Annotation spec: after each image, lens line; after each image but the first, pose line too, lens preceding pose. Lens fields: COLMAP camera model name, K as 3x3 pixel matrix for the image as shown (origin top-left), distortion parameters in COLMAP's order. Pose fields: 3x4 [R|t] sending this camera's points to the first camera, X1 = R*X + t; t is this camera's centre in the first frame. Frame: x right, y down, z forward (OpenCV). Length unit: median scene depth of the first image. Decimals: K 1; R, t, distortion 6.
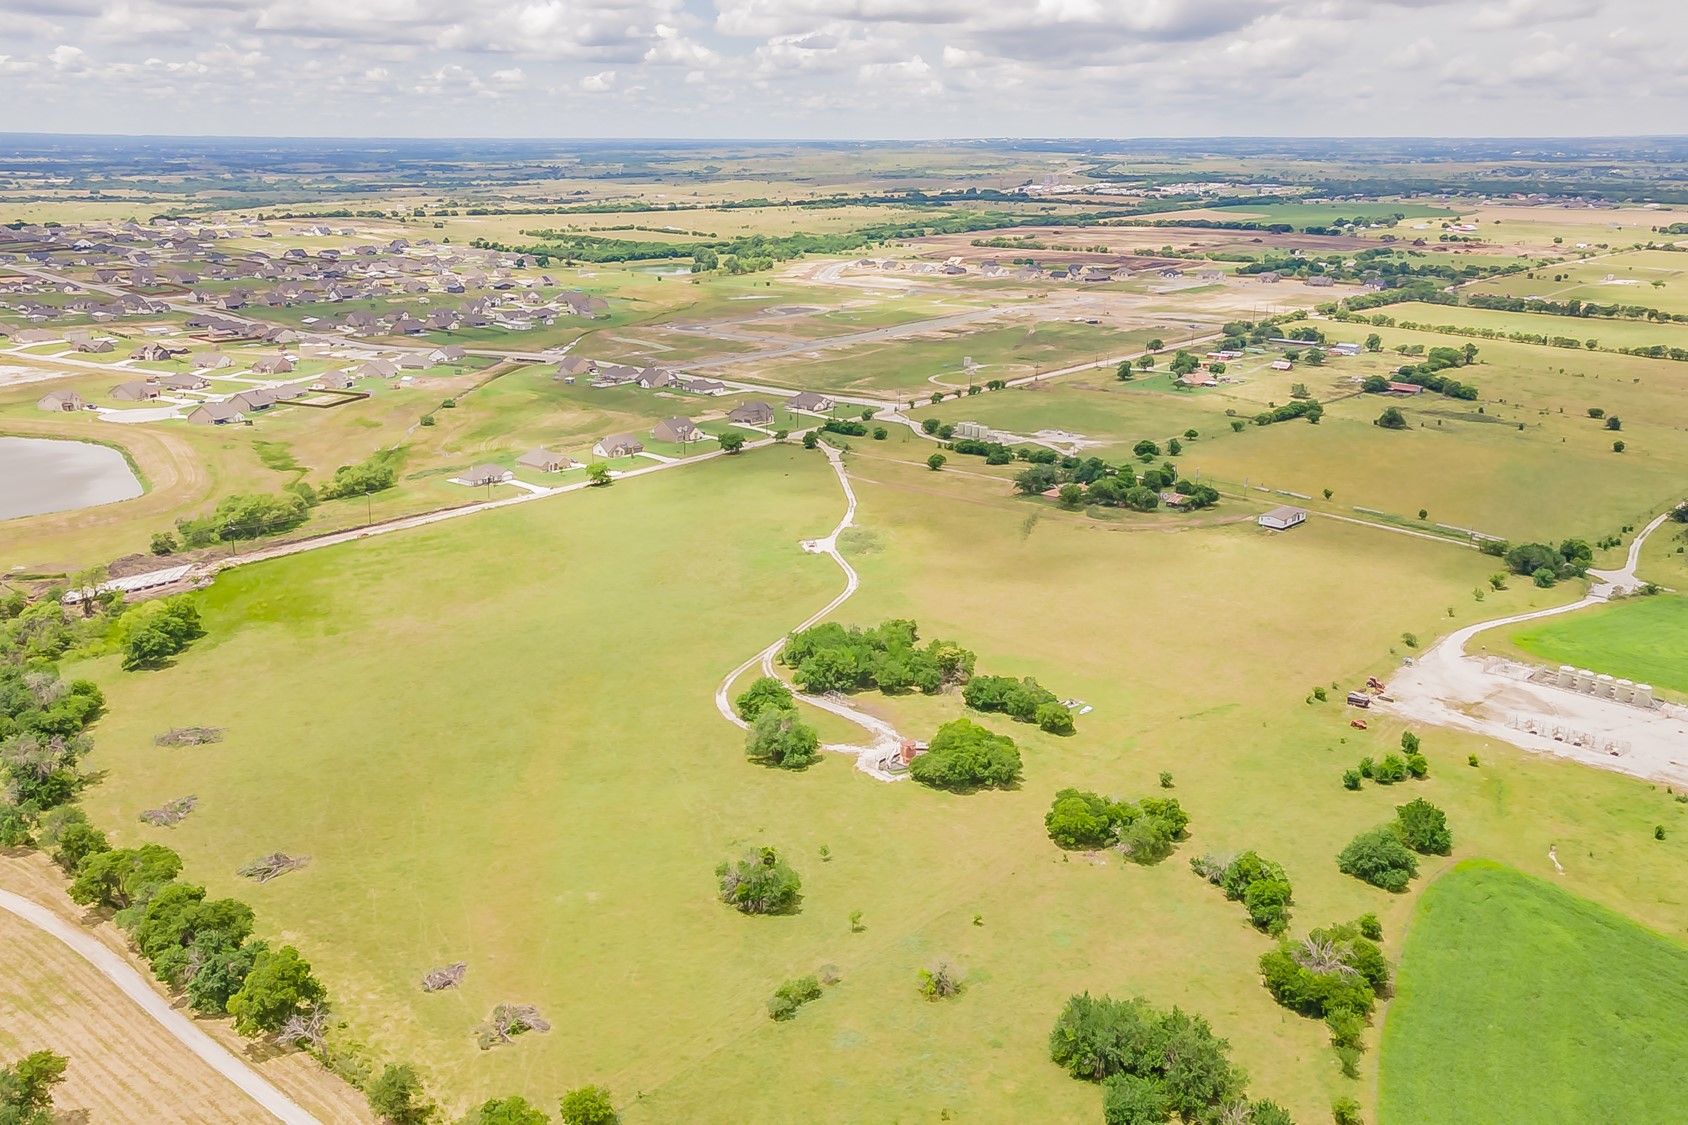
lens RADIAL K [[1517.8, 0, 826.6], [0, 1517.8, 556.1], [0, 0, 1]] dist [0.044794, -0.015815]
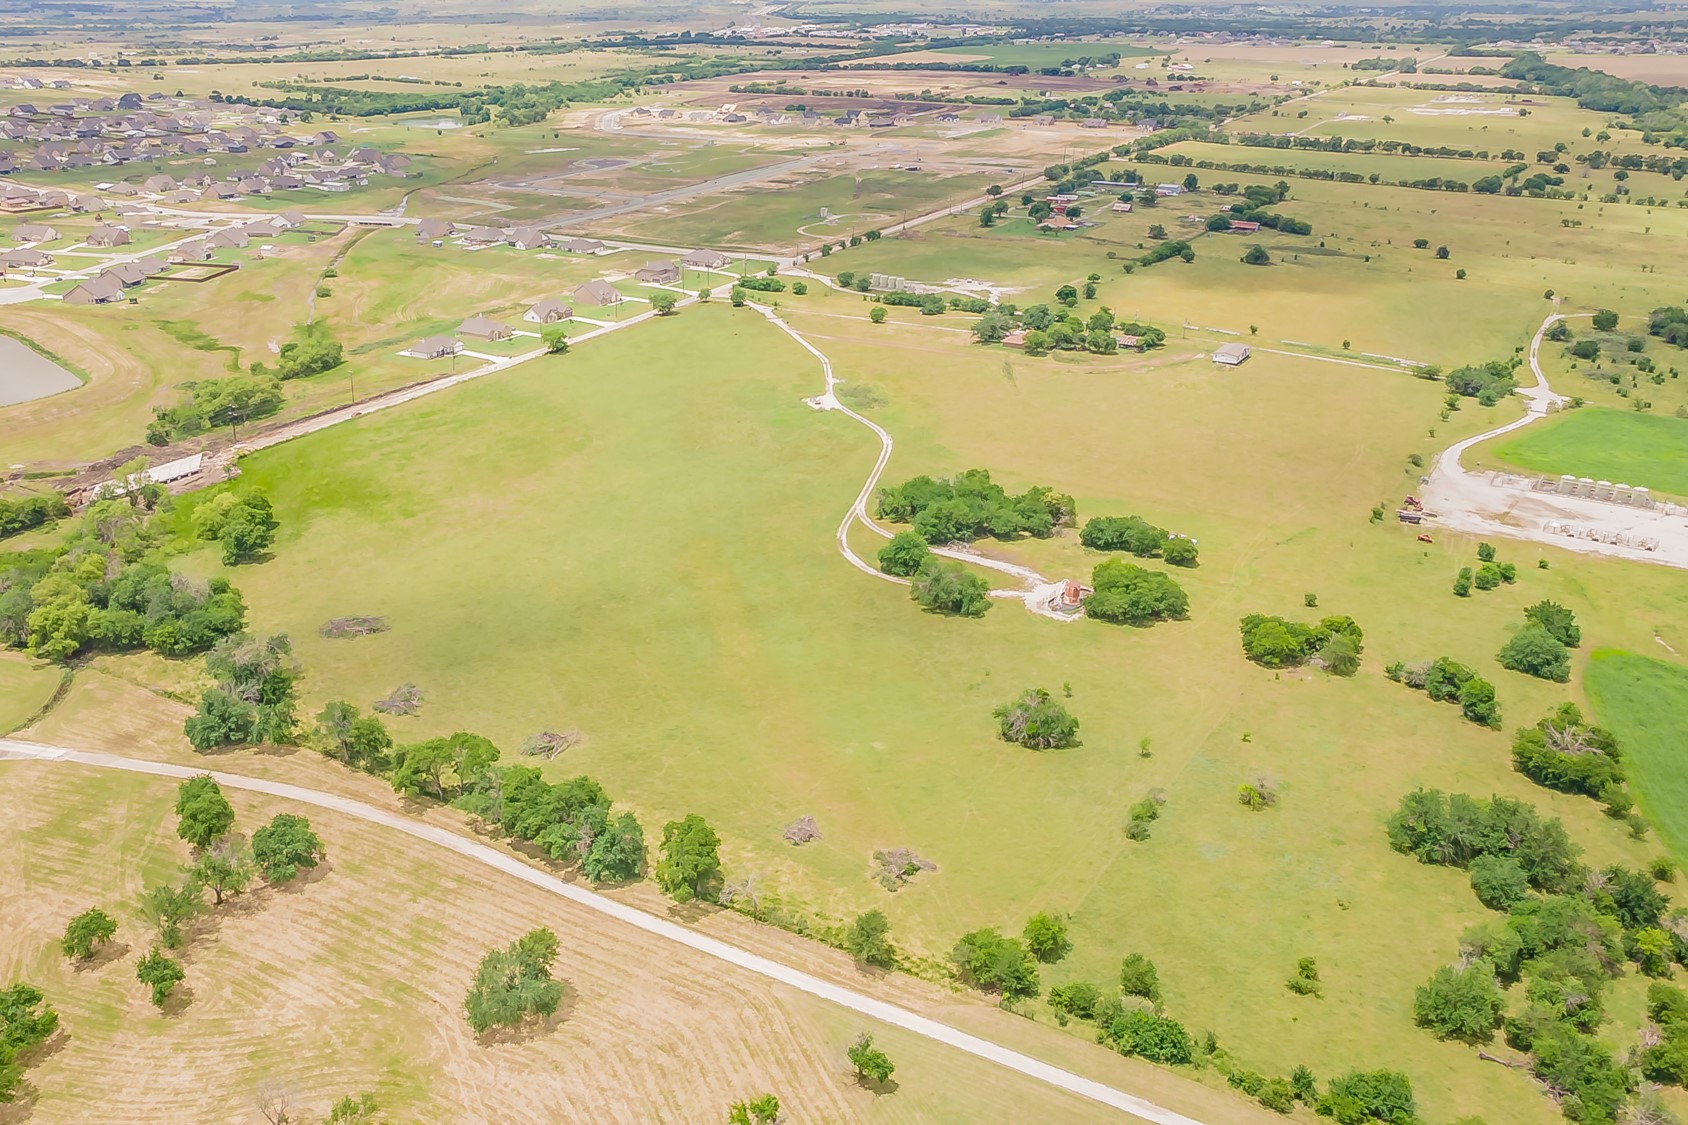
lens RADIAL K [[1481.9, 0, 752.1], [0, 1481.9, 567.7], [0, 0, 1]] dist [0.034694, 0.013766]
pose [[0.985068, -0.067809, 0.158251, -0.205502], [0.049976, 0.992215, 0.114066, -0.011873], [-0.164754, -0.104454, 0.980788, 0.006254]]
